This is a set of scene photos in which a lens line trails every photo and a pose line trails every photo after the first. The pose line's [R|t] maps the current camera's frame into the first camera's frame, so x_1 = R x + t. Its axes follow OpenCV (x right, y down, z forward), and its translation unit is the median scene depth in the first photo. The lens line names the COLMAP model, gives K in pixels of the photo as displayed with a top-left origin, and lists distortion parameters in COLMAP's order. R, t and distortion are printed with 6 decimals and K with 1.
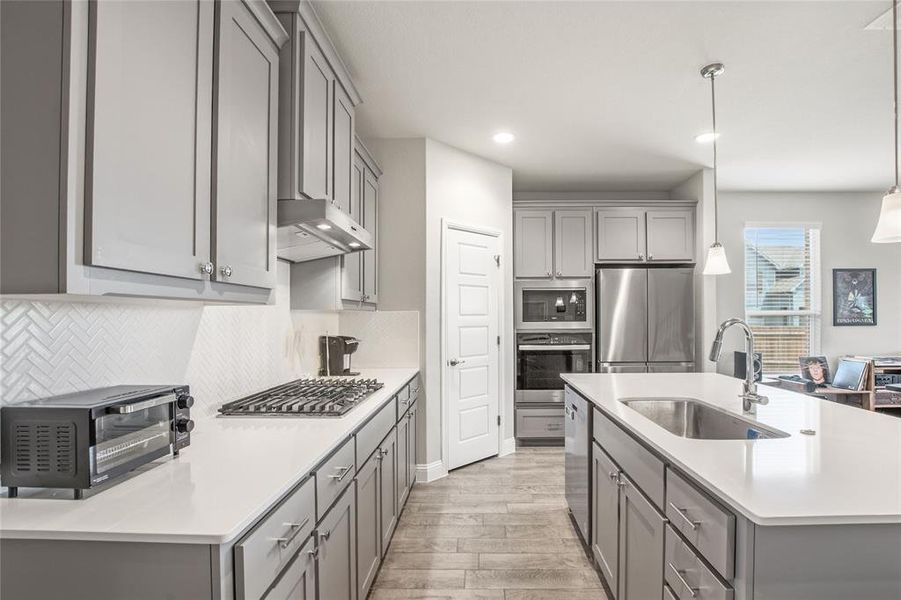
lens RADIAL K [[418.2, 0, 468.9], [0, 418.2, 319.0], [0, 0, 1]] dist [-0.021966, 0.000014]
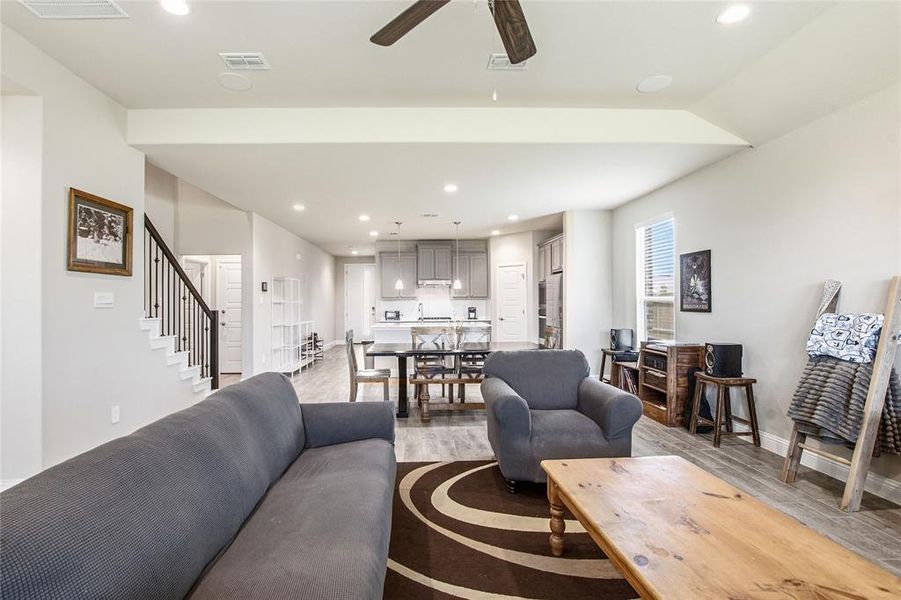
lens RADIAL K [[430.3, 0, 438.5], [0, 430.3, 299.5], [0, 0, 1]] dist [-0.002660, -0.000291]
pose [[0.061443, 0.000231, -0.998111, 2.177616], [0.001498, 0.999999, 0.000323, -0.015169], [0.998109, -0.001515, 0.061443, 0.380900]]
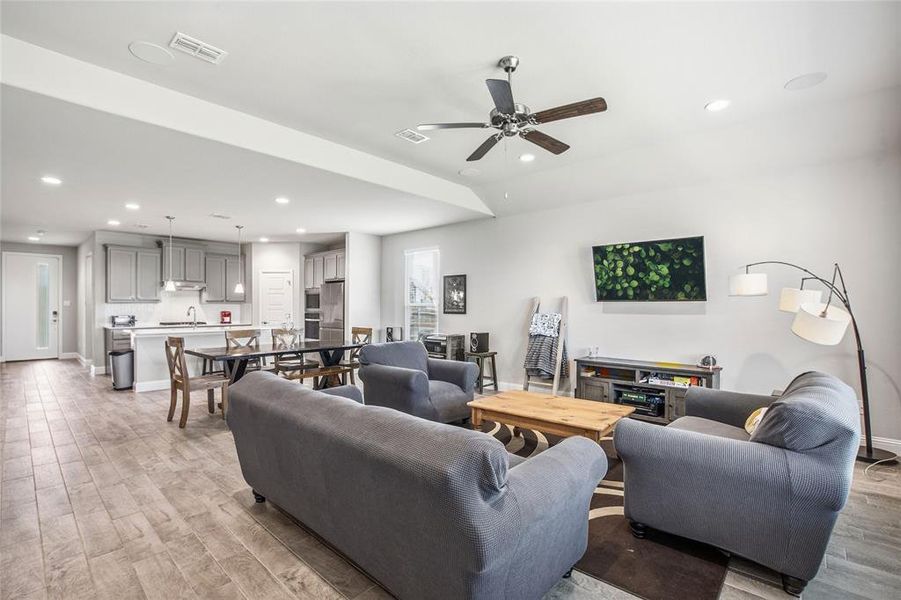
lens RADIAL K [[410.5, 0, 451.4], [0, 410.5, 304.8], [0, 0, 1]] dist [-0.018628, 0.000139]
pose [[0.751916, 0.005558, -0.659236, 2.181826], [-0.010629, 0.999937, -0.003694, -0.011970], [0.659173, 0.009784, 0.751927, -0.150077]]
